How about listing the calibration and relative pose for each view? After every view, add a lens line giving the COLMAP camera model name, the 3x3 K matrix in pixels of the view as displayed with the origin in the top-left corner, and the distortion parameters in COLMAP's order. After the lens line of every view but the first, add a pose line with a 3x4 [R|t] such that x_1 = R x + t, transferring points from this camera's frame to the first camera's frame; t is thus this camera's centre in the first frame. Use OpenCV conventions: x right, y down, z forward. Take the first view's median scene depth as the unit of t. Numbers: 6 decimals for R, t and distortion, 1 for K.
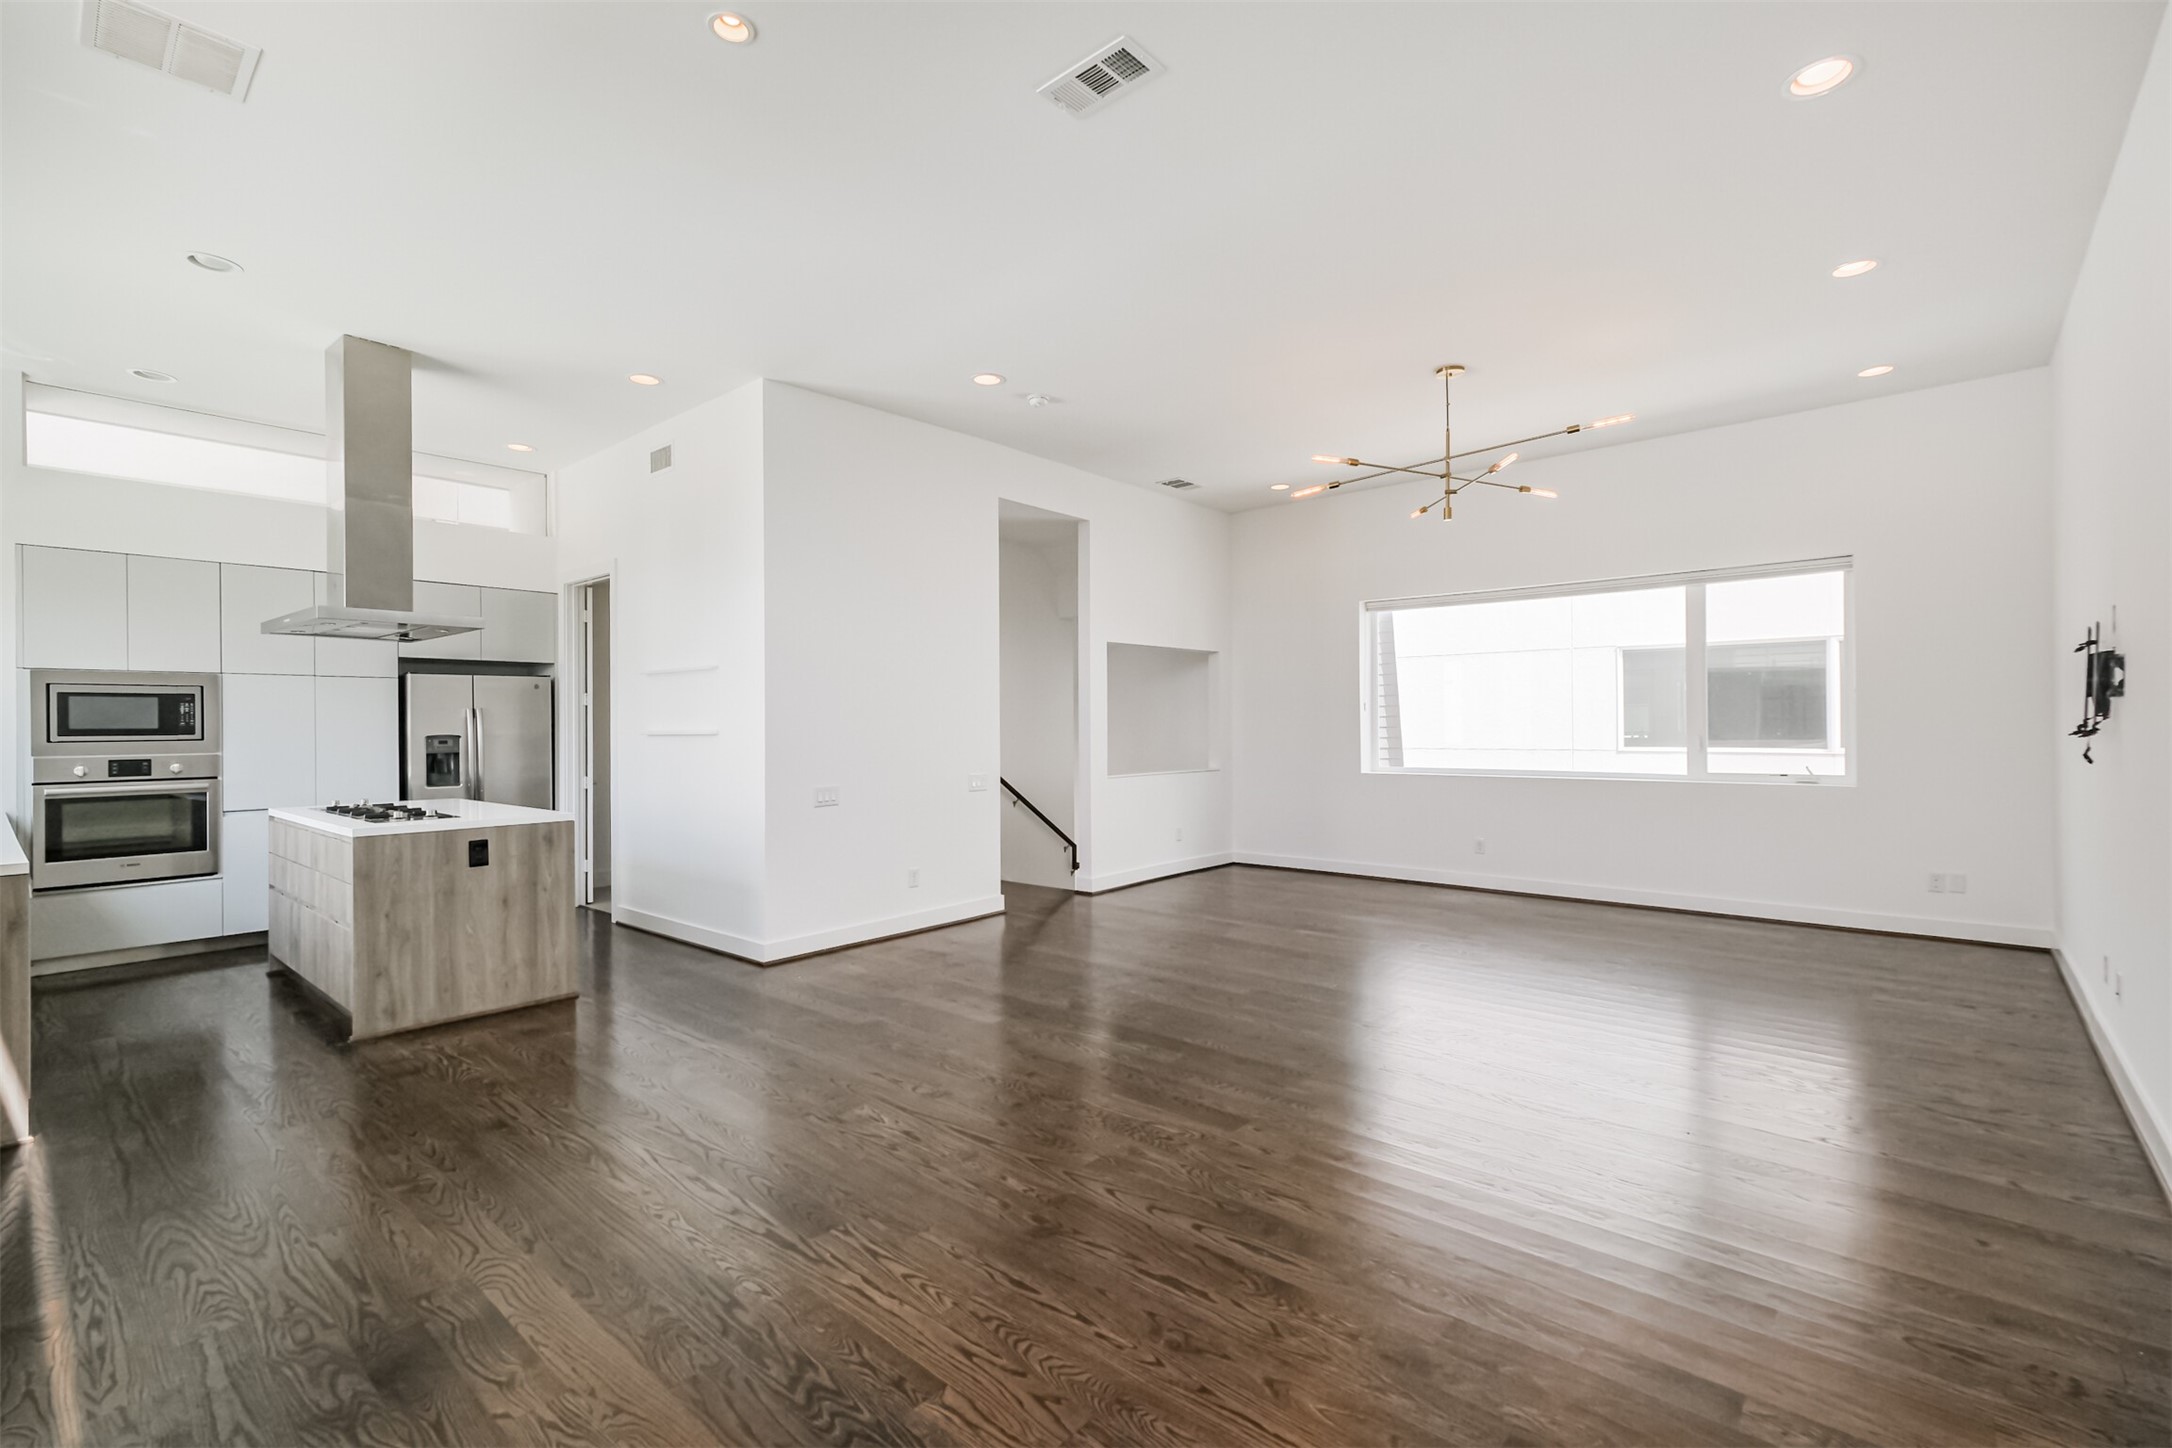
lens RADIAL K [[953.3, 0, 1090.8], [0, 953.3, 728.0], [0, 0, 1]] dist [-0.001929, -0.001162]
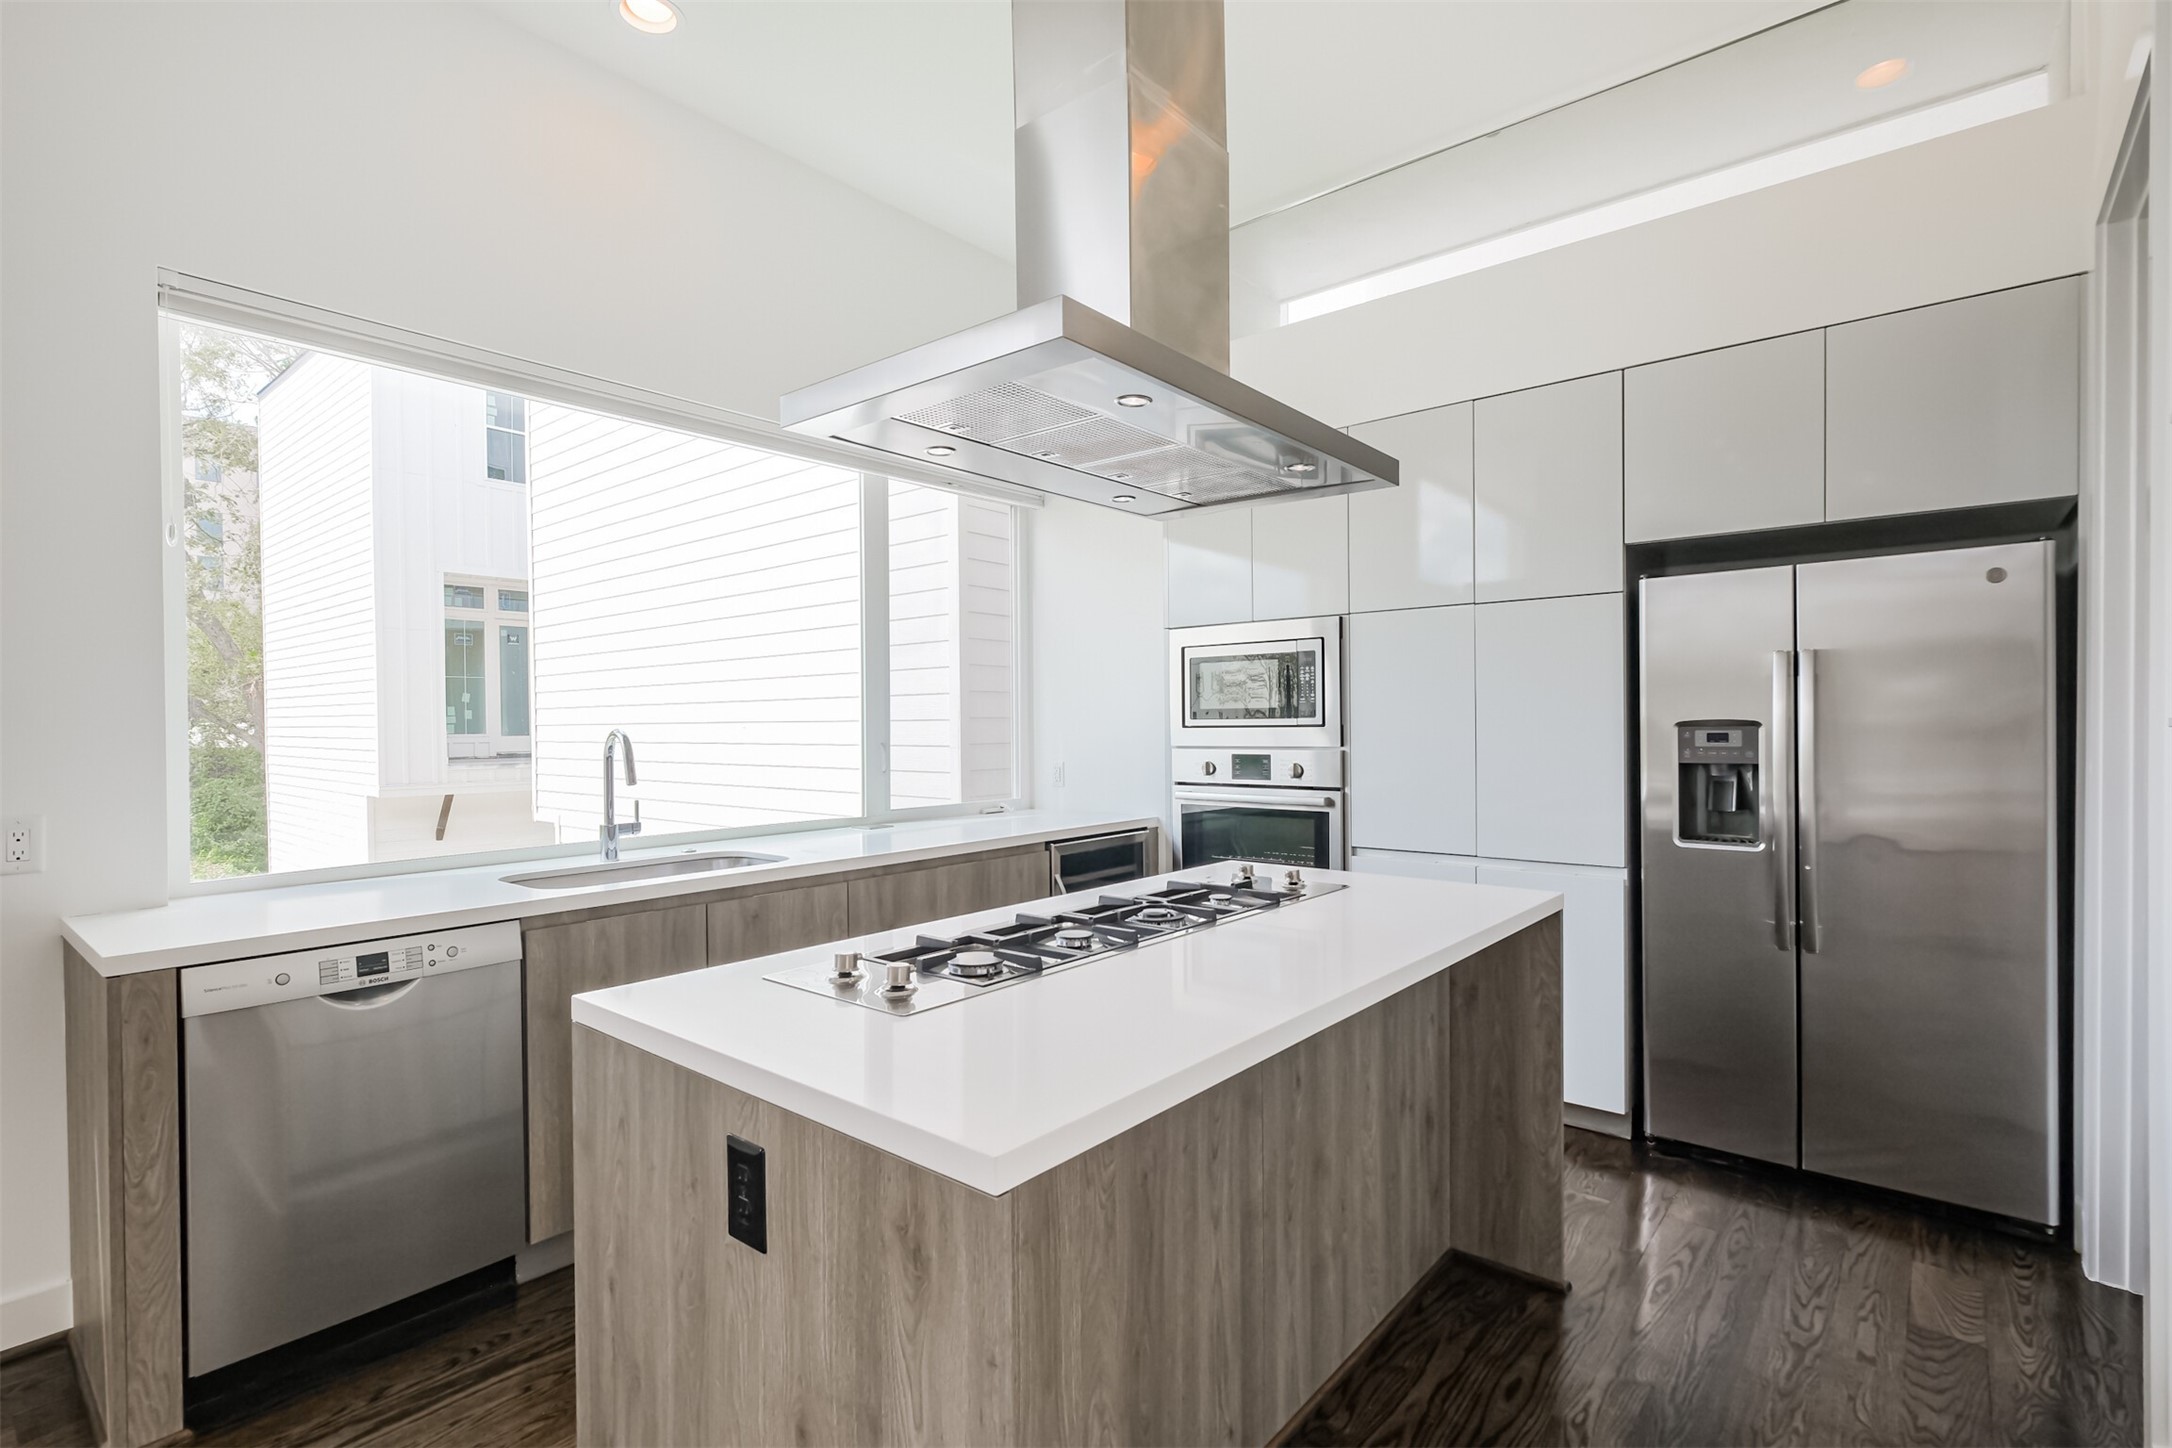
lens RADIAL K [[1012.9, 0, 1097.7], [0, 1012.9, 738.1], [0, 0, 1]] dist [-0.003779, -0.000699]
pose [[0.029466, 0.025028, -0.999252, -0.358208], [0.006455, 0.999661, 0.025228, 0.003983], [0.999545, -0.007194, 0.029295, 1.038915]]
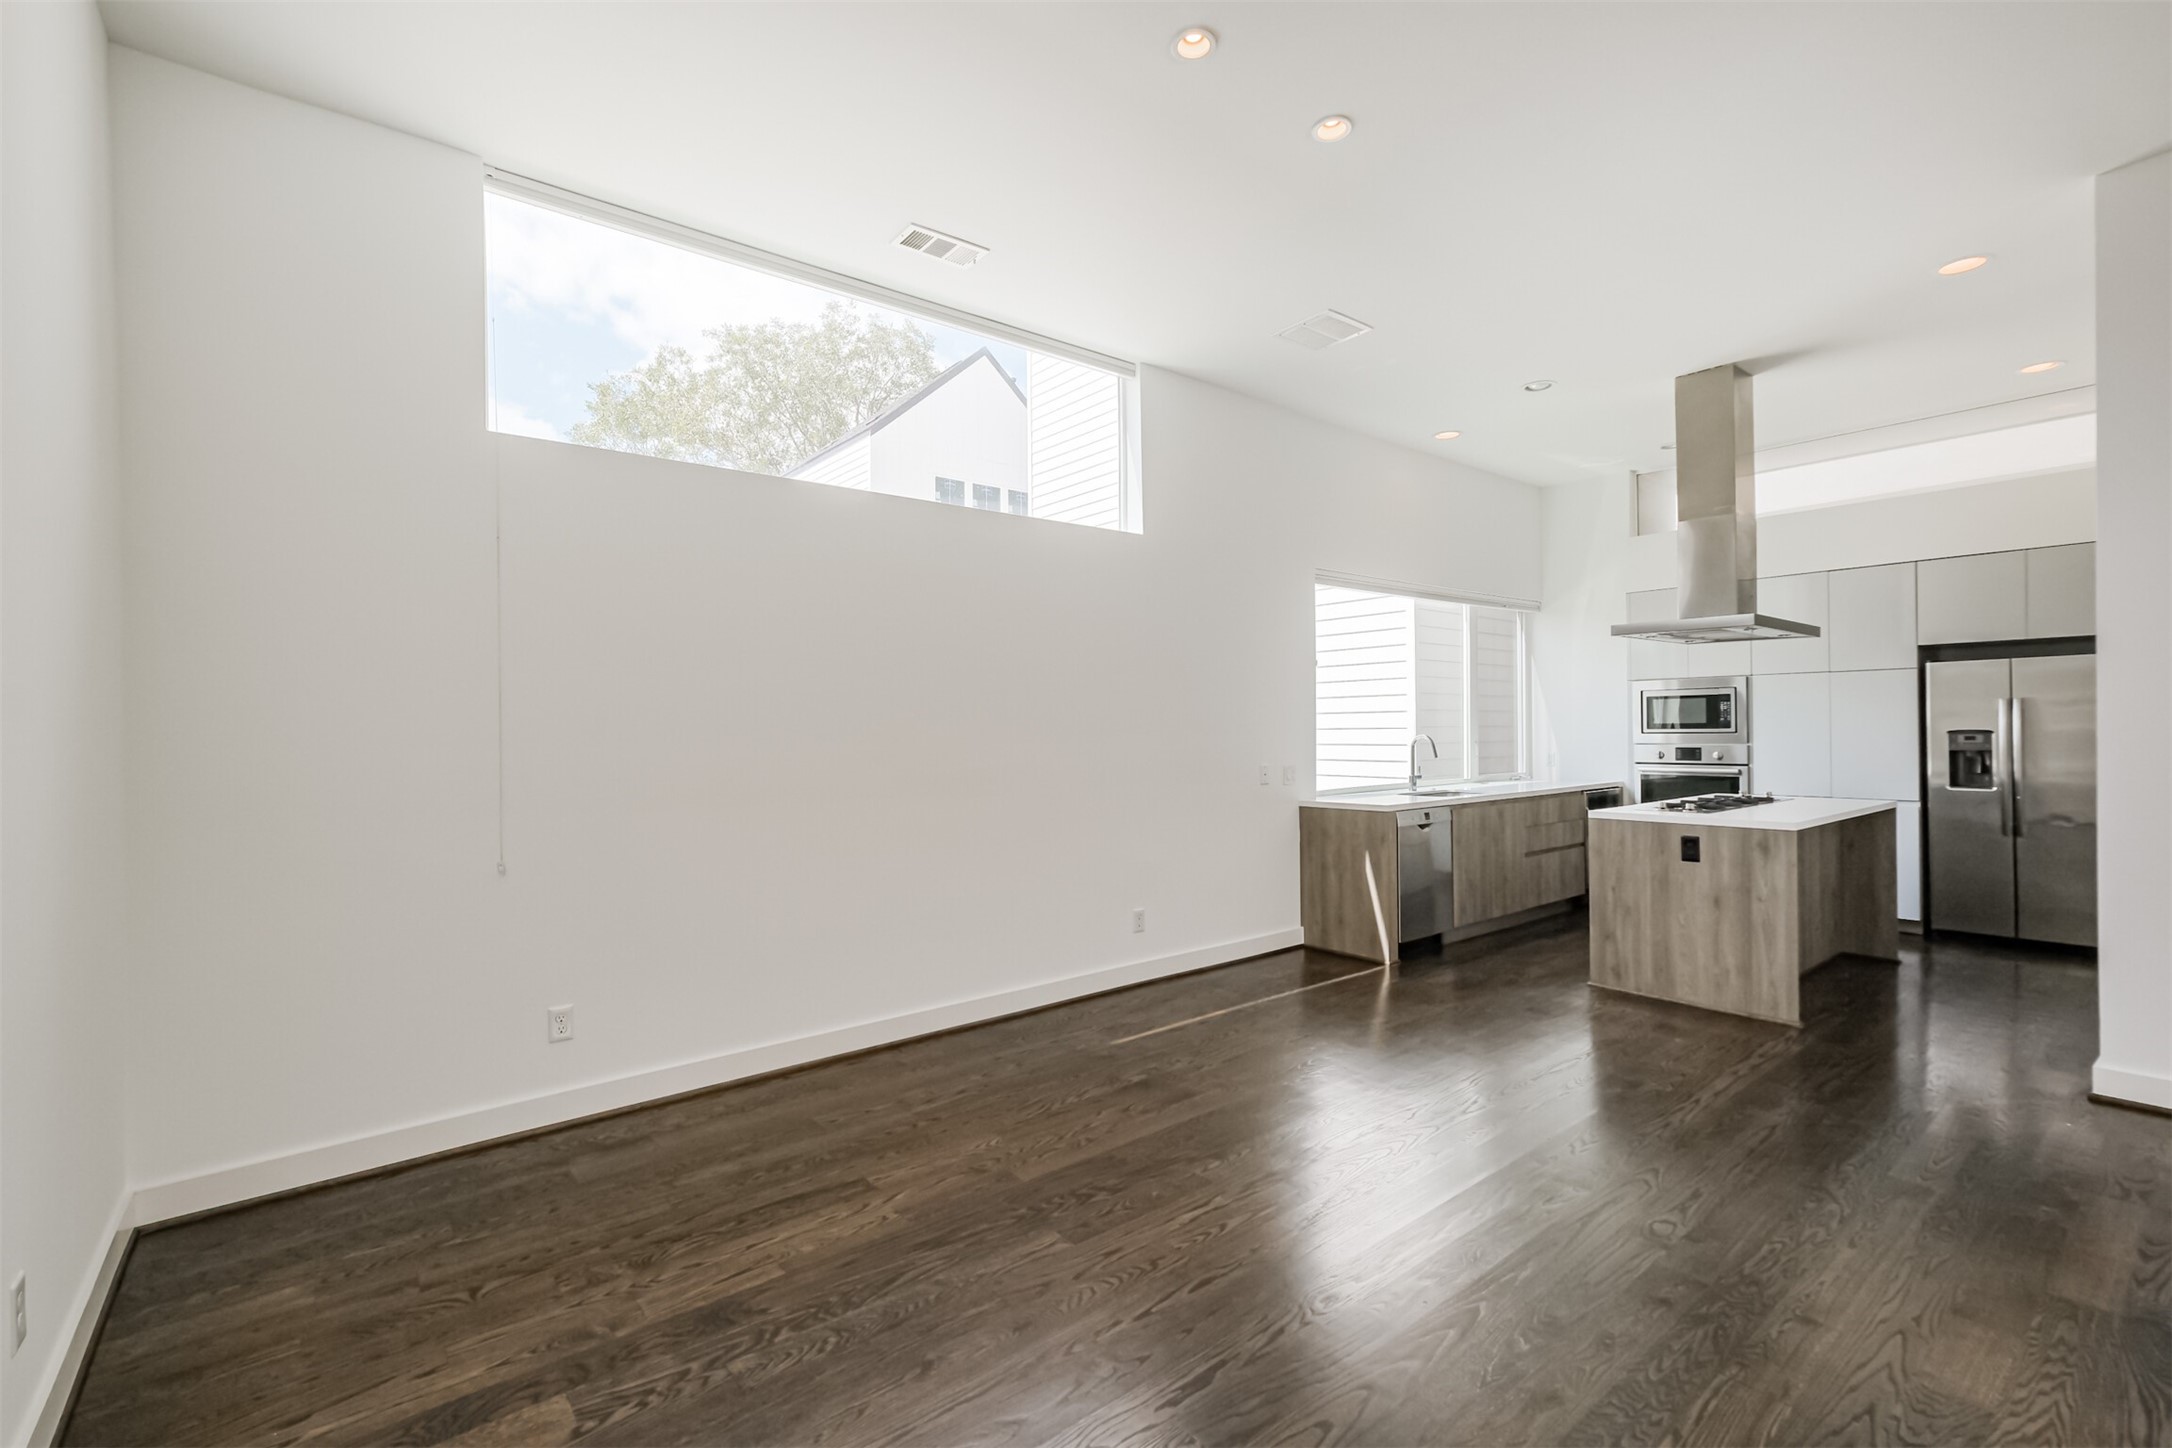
lens RADIAL K [[953.3, 0, 1090.8], [0, 953.3, 728.0], [0, 0, 1]] dist [-0.001929, -0.001162]
pose [[-0.182027, 0.011235, -0.983229, 0.473667], [0.010975, 0.999896, 0.009394, -0.016356], [0.983232, -0.009081, -0.182132, 0.527735]]
